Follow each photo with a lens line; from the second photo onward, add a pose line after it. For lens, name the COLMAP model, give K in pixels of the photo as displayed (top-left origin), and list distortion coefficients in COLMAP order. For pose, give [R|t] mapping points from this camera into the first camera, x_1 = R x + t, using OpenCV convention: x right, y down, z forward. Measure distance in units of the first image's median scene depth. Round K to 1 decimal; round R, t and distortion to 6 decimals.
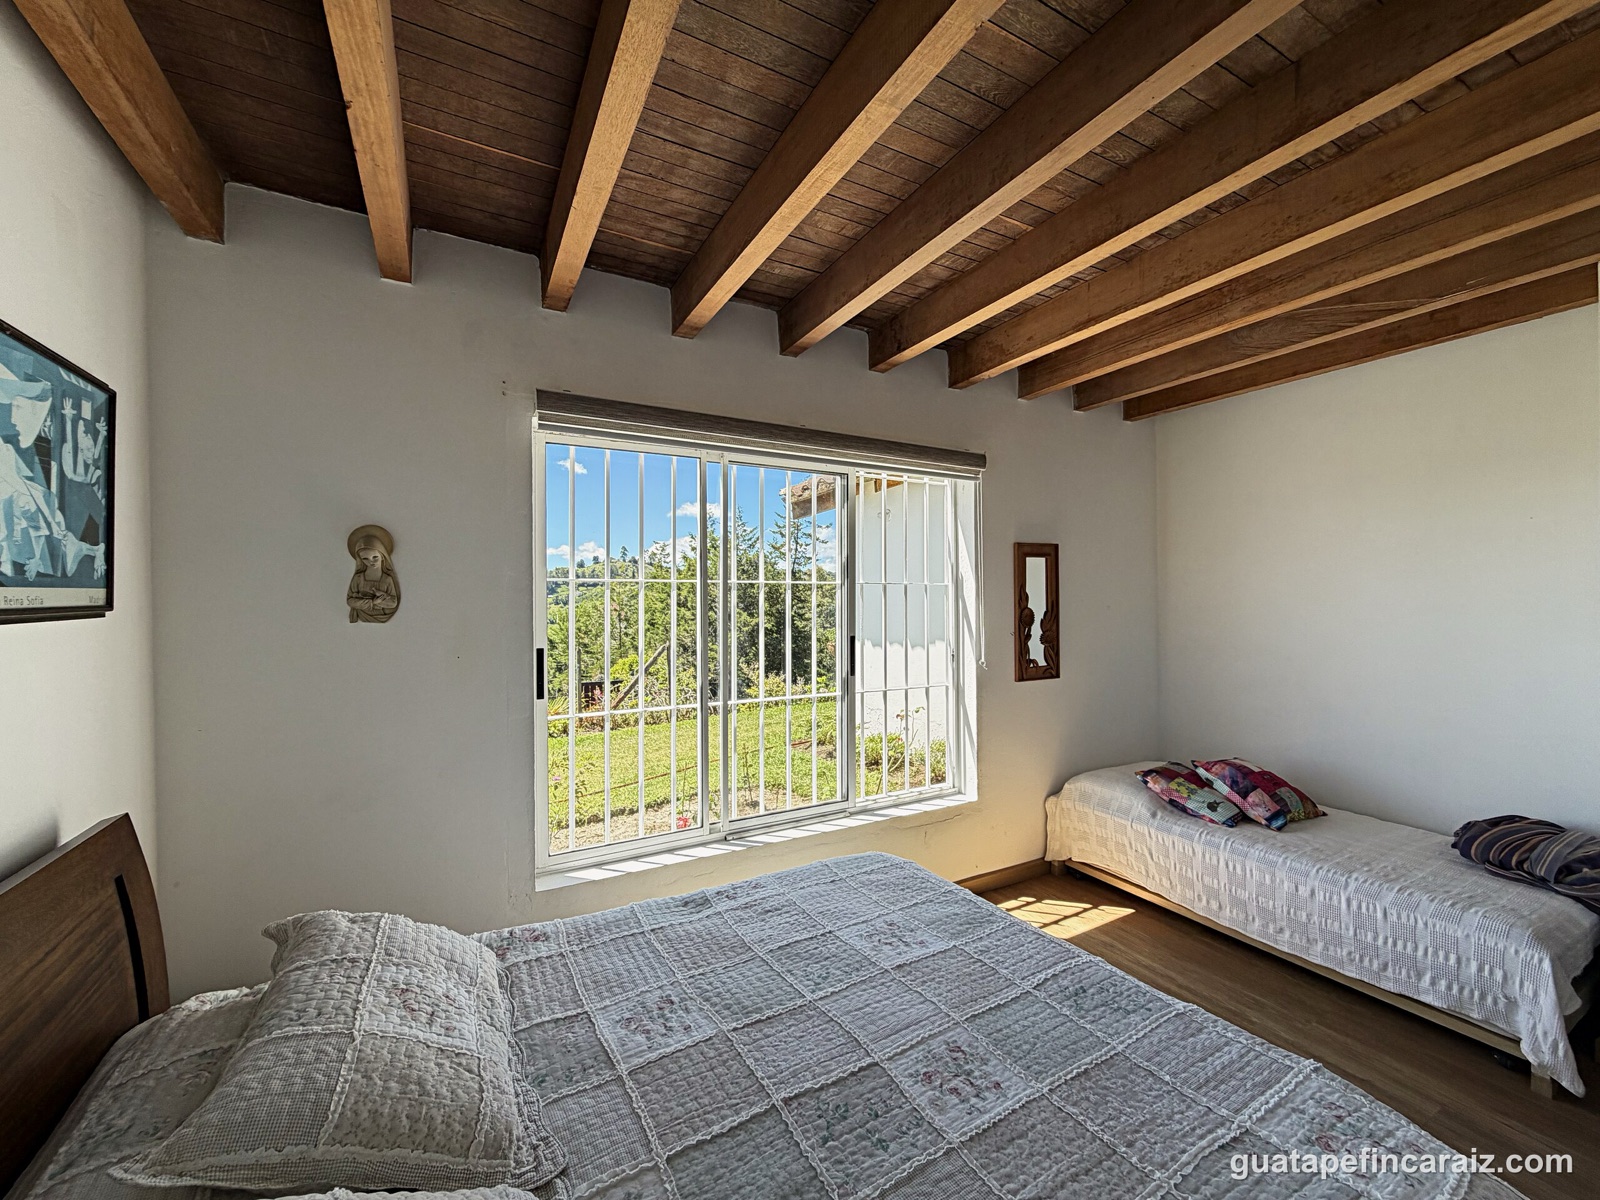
lens RADIAL K [[631.1, 0, 800.0], [0, 631.1, 600.0], [0, 0, 1]] dist [0.000437, 0.000049]
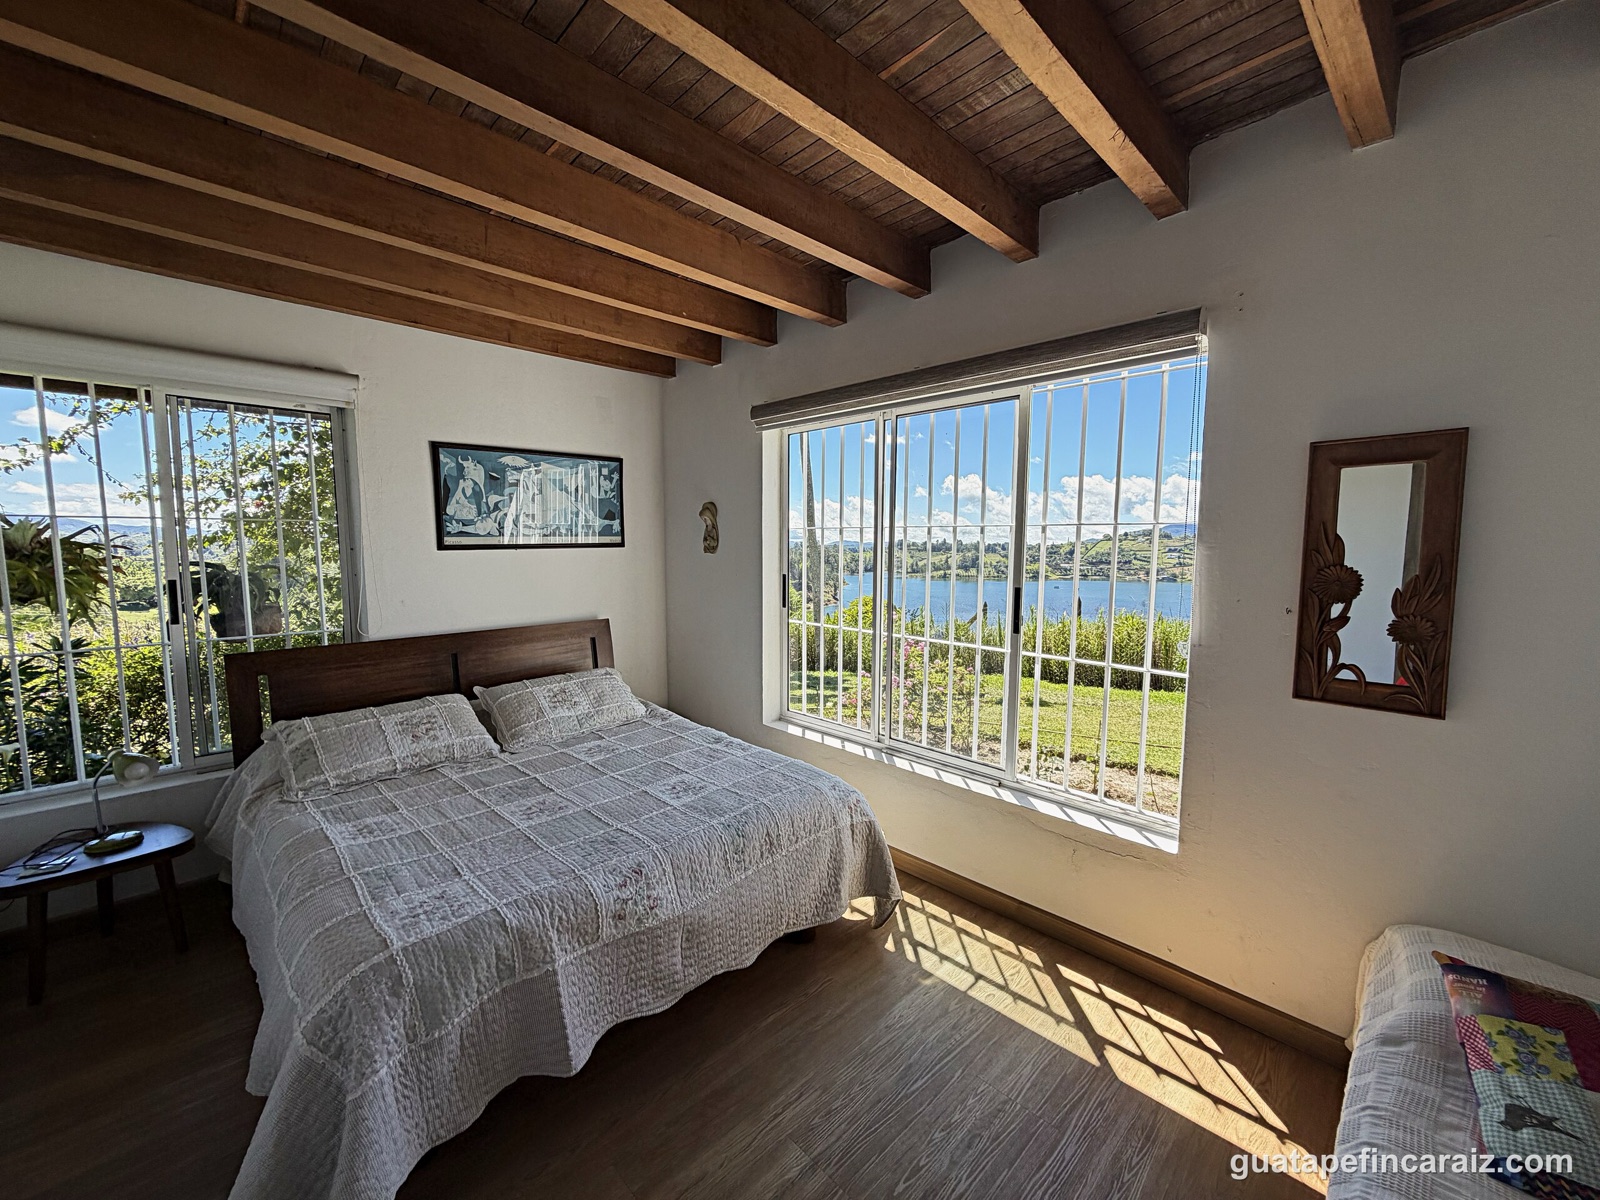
lens RADIAL K [[639.4, 0, 799.5], [0, 639.4, 595.3], [0, 0, 1]] dist [0.001701, -0.000188]
pose [[0.275130, 0.089829, -0.957201, 0.870868], [-0.005179, 0.995749, 0.091958, -0.011515], [0.961393, -0.020343, 0.274426, 0.495610]]
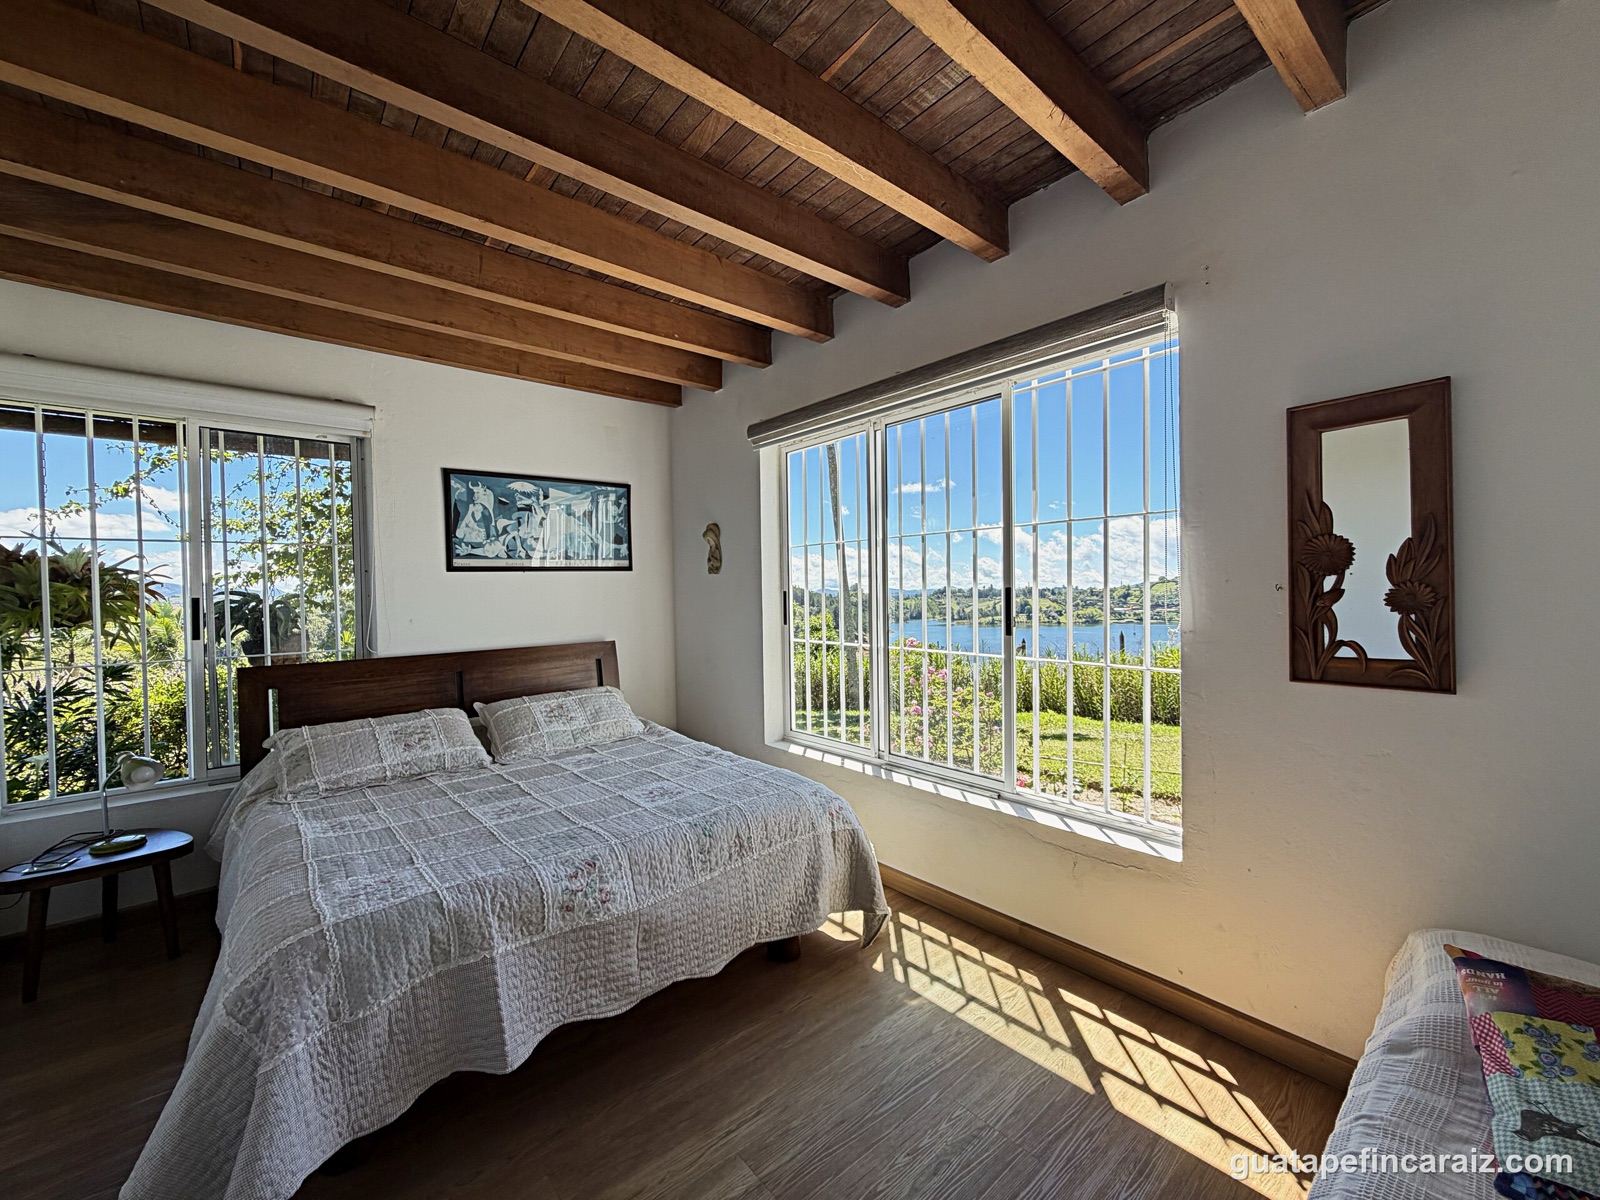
lens RADIAL K [[640.8, 0, 799.6], [0, 640.8, 595.4], [0, 0, 1]] dist [0.000223, 0.000353]
pose [[0.208564, 0.011438, -0.977942, 0.887241], [0.015617, 0.999765, 0.015024, 0.052400], [0.977884, -0.018406, 0.208337, 0.578837]]
